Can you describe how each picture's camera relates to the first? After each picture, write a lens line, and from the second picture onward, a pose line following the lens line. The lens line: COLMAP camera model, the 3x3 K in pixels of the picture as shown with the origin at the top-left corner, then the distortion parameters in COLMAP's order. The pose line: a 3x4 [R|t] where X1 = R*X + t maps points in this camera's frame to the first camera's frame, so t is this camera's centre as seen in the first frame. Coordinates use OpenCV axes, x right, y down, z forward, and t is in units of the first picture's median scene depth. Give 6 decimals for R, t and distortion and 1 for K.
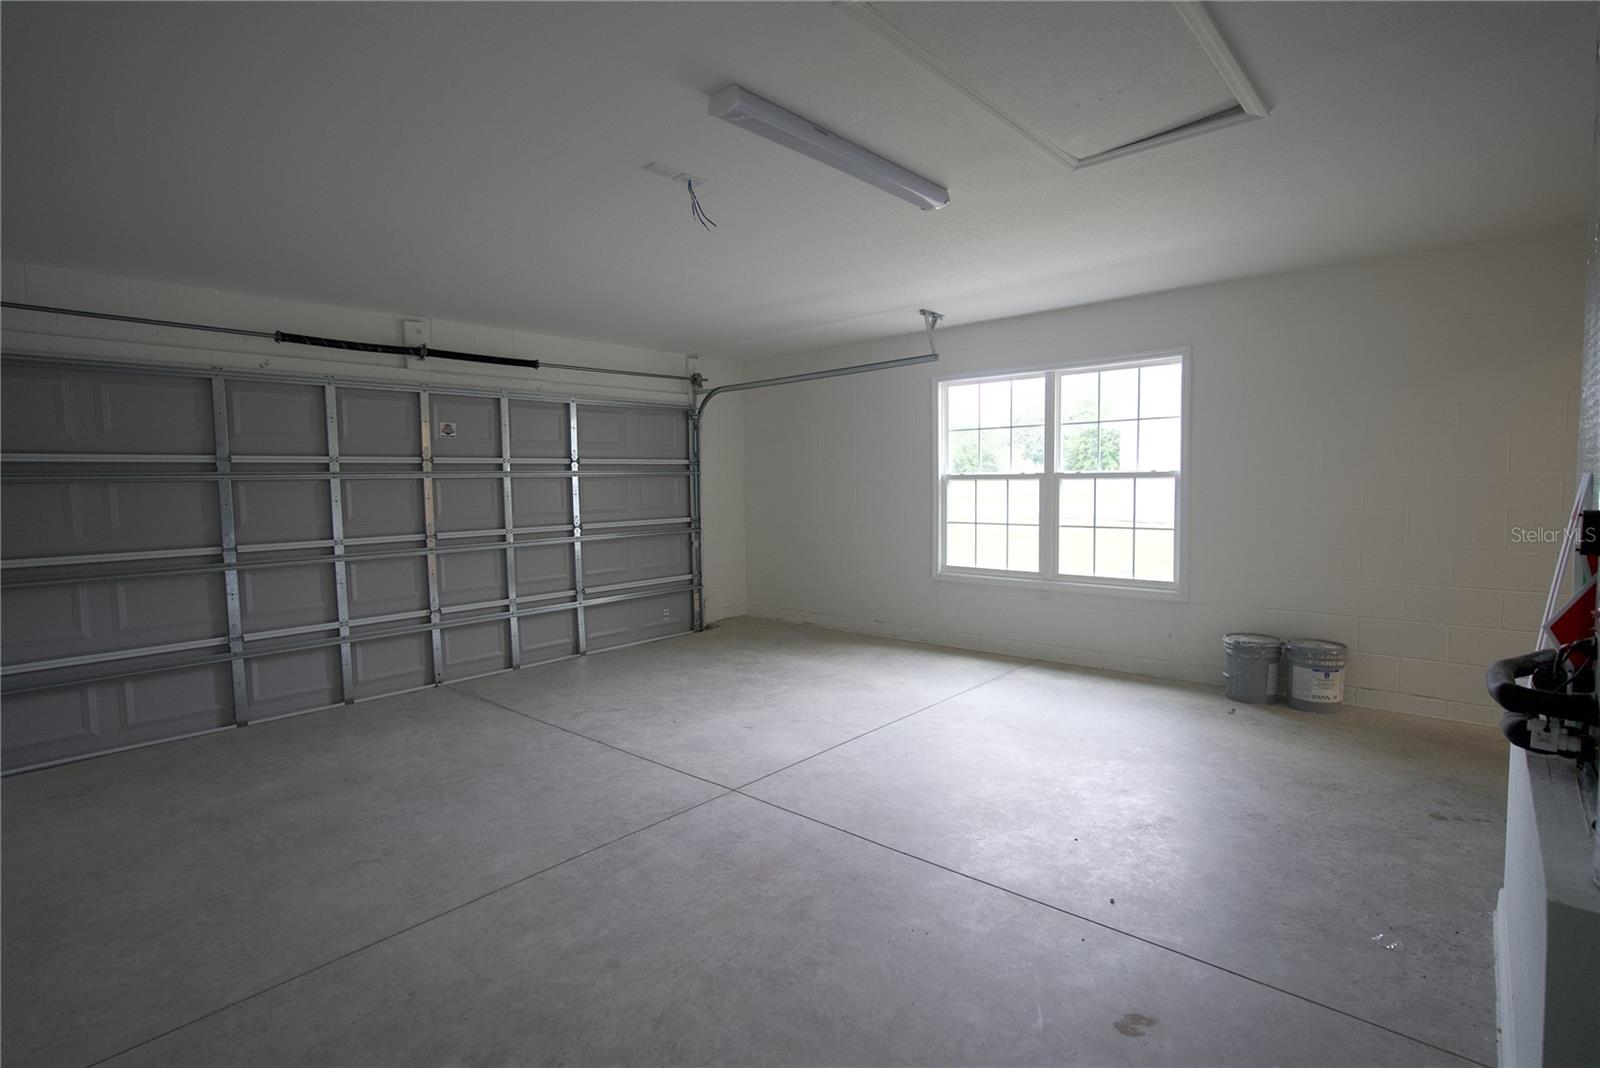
lens RADIAL K [[764.5, 0, 802.8], [0, 764.5, 539.6], [0, 0, 1]] dist [-0.012096, 0.001544]
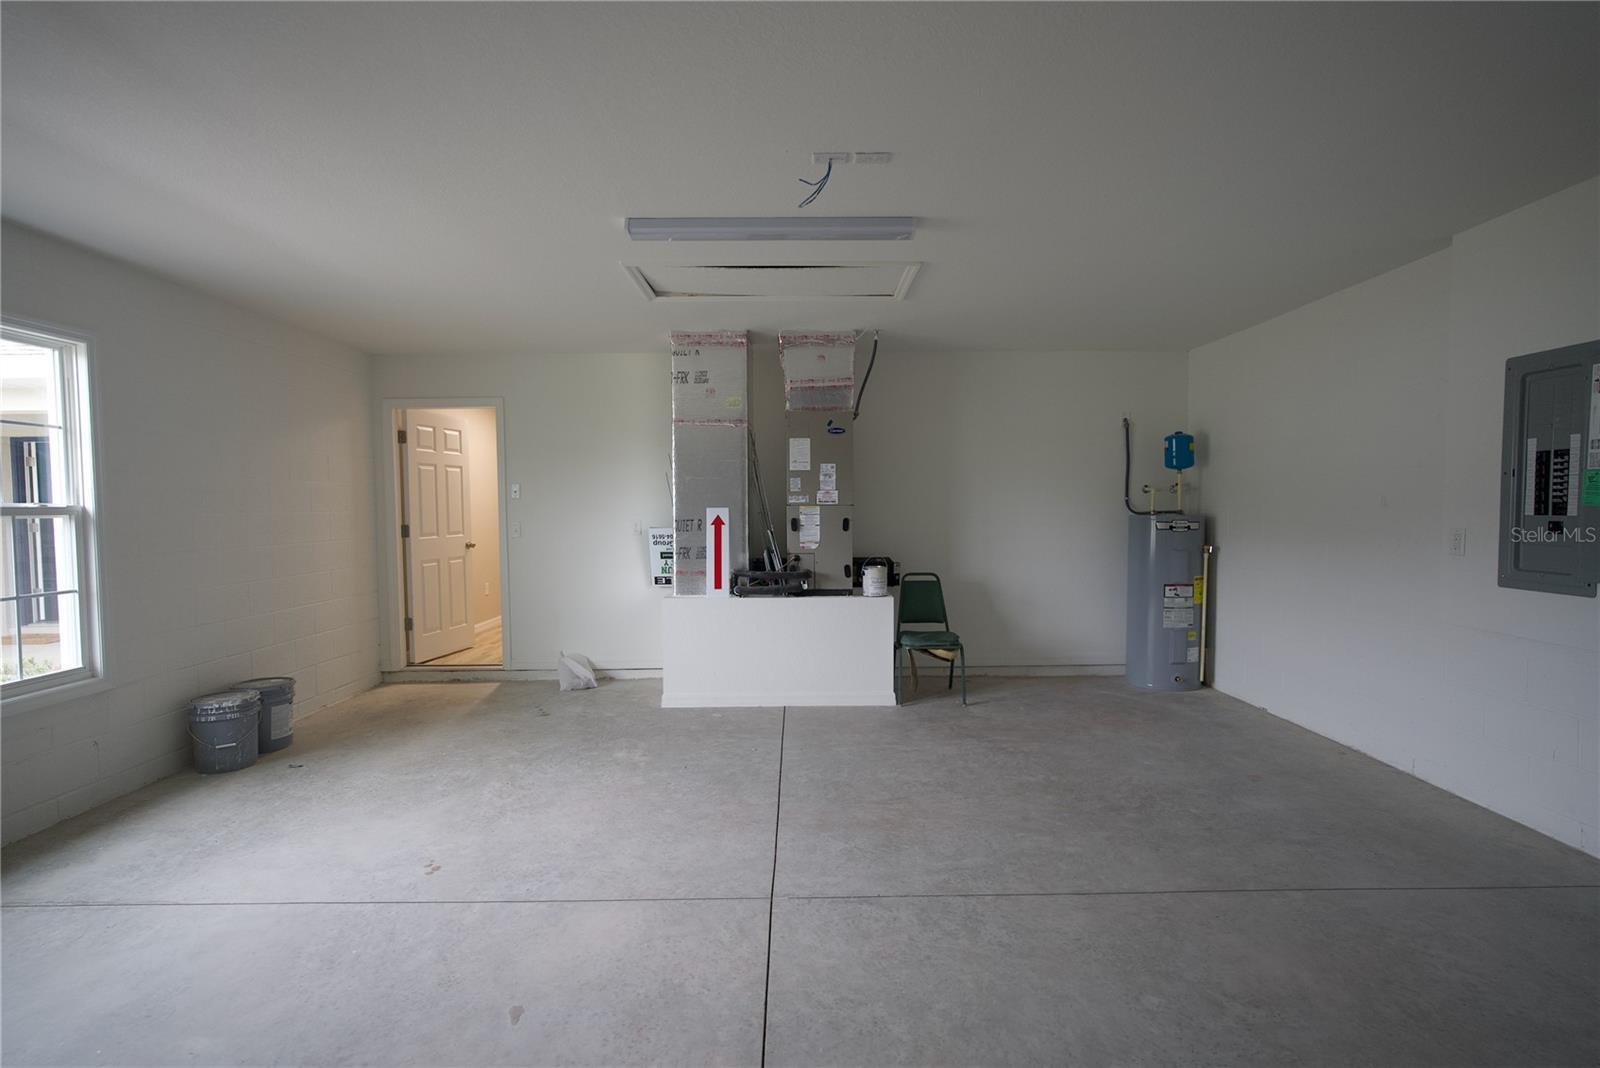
lens RADIAL K [[764.5, 0, 803.4], [0, 764.5, 535.5], [0, 0, 1]] dist [-0.012096, 0.001544]
pose [[-0.670417, -0.005076, 0.741968, -0.715019], [0.074917, 0.994403, 0.074495, -0.099832], [-0.738193, 0.105529, -0.666284, 1.512189]]
